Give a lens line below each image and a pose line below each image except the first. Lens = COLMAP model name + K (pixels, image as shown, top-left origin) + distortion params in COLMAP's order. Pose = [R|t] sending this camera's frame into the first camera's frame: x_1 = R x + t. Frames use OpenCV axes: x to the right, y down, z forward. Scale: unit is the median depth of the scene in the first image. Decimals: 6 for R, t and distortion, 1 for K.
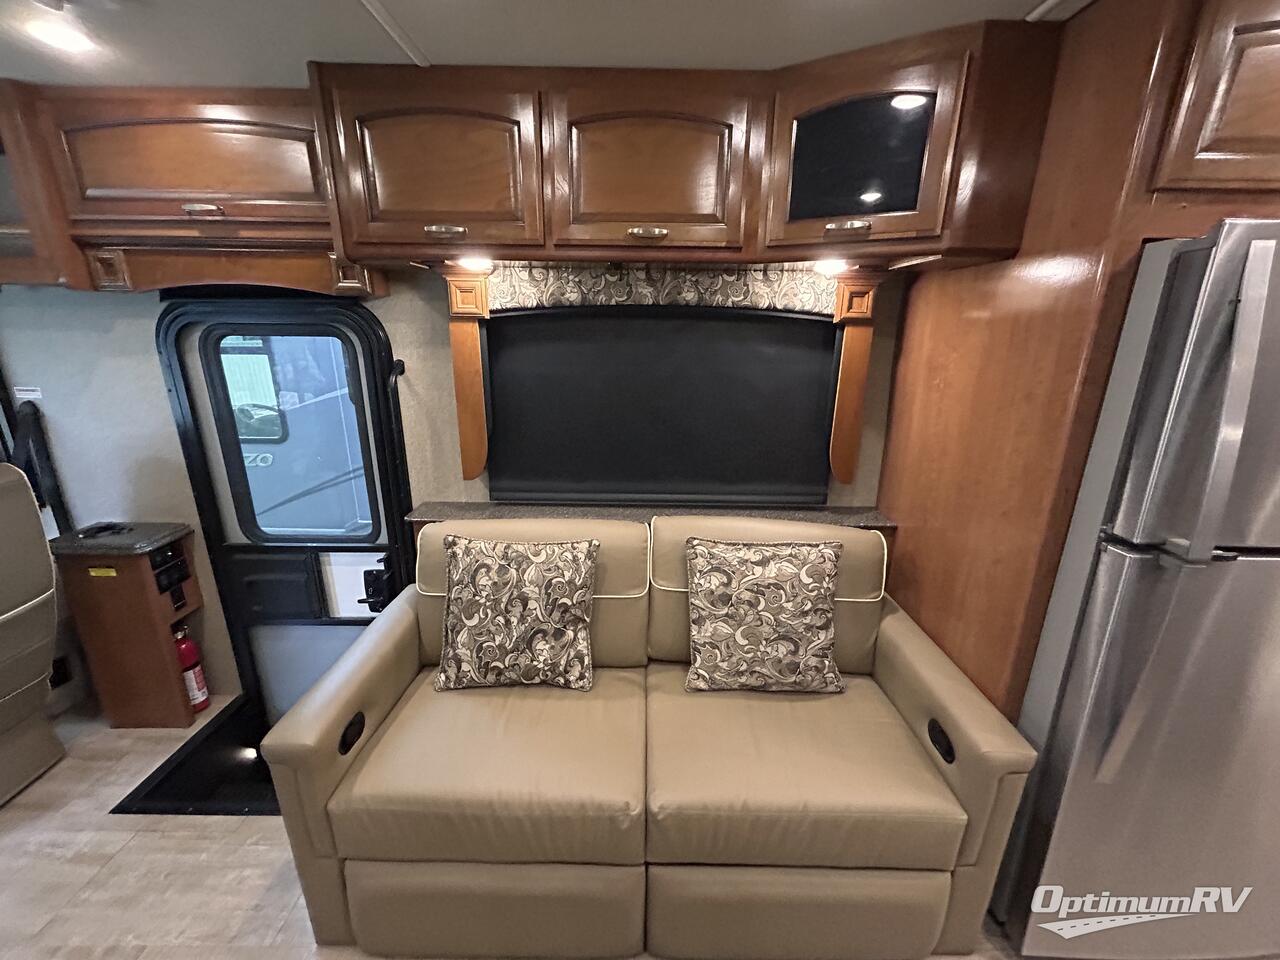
lens RADIAL K [[516.5, 0, 640.5], [0, 516.5, 477.7], [0, 0, 1]] dist [0.002338, -0.000711]
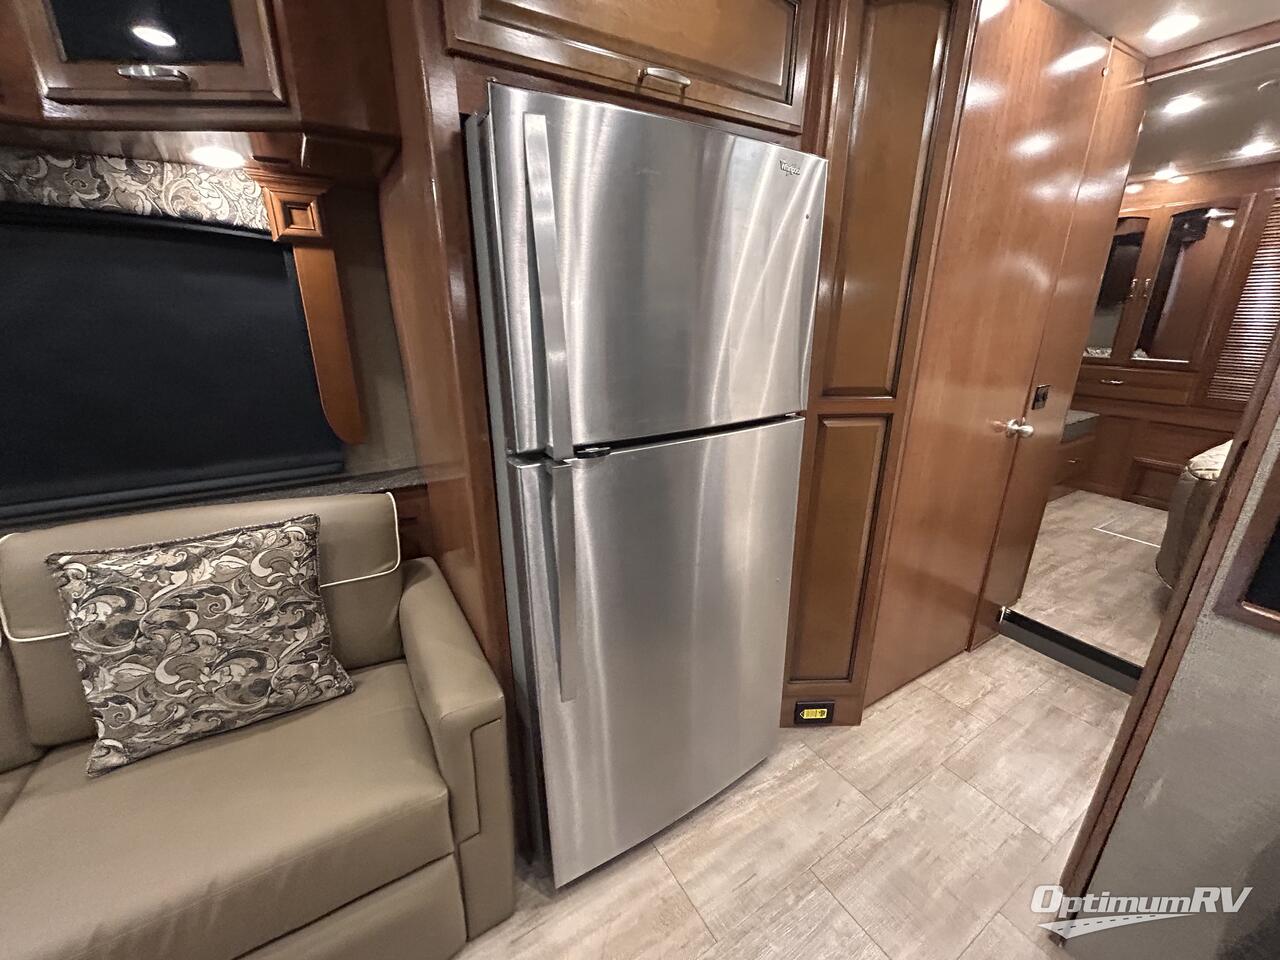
lens RADIAL K [[516.5, 0, 640.5], [0, 516.5, 477.7], [0, 0, 1]] dist [0.002338, -0.000711]
pose [[0.851486, -0.171719, 0.495464, 0.437894], [0.154041, 0.985084, 0.076683, 0.086268], [-0.501242, 0.011028, 0.865237, 0.050239]]
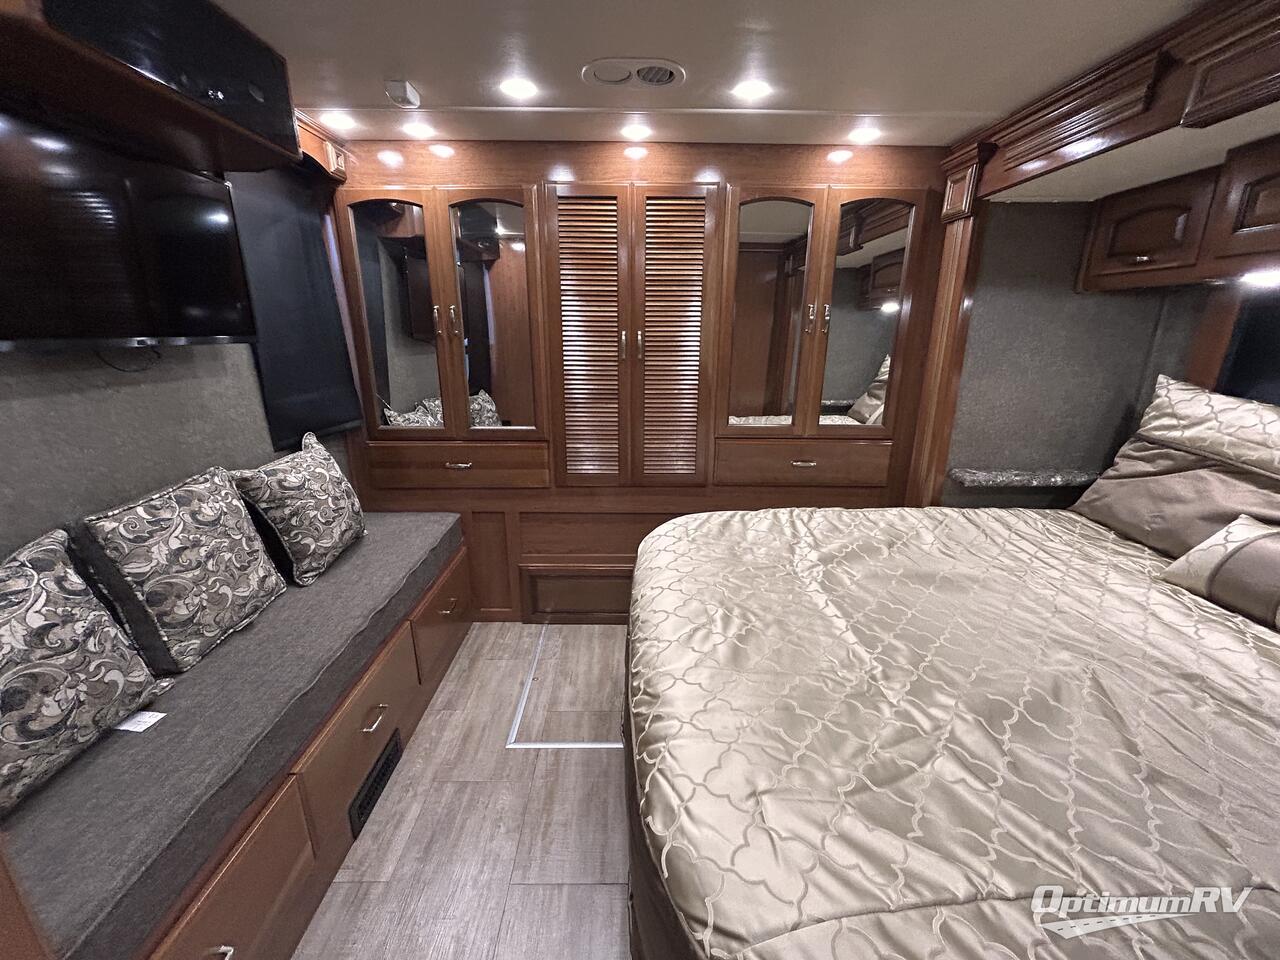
lens RADIAL K [[516.5, 0, 640.5], [0, 516.5, 477.7], [0, 0, 1]] dist [0.002338, -0.000711]
pose [[-0.007332, -0.290455, 0.956860, 1.070509], [0.276366, 0.919027, 0.281089, 0.022022], [-0.961025, 0.266504, 0.073534, 0.187749]]
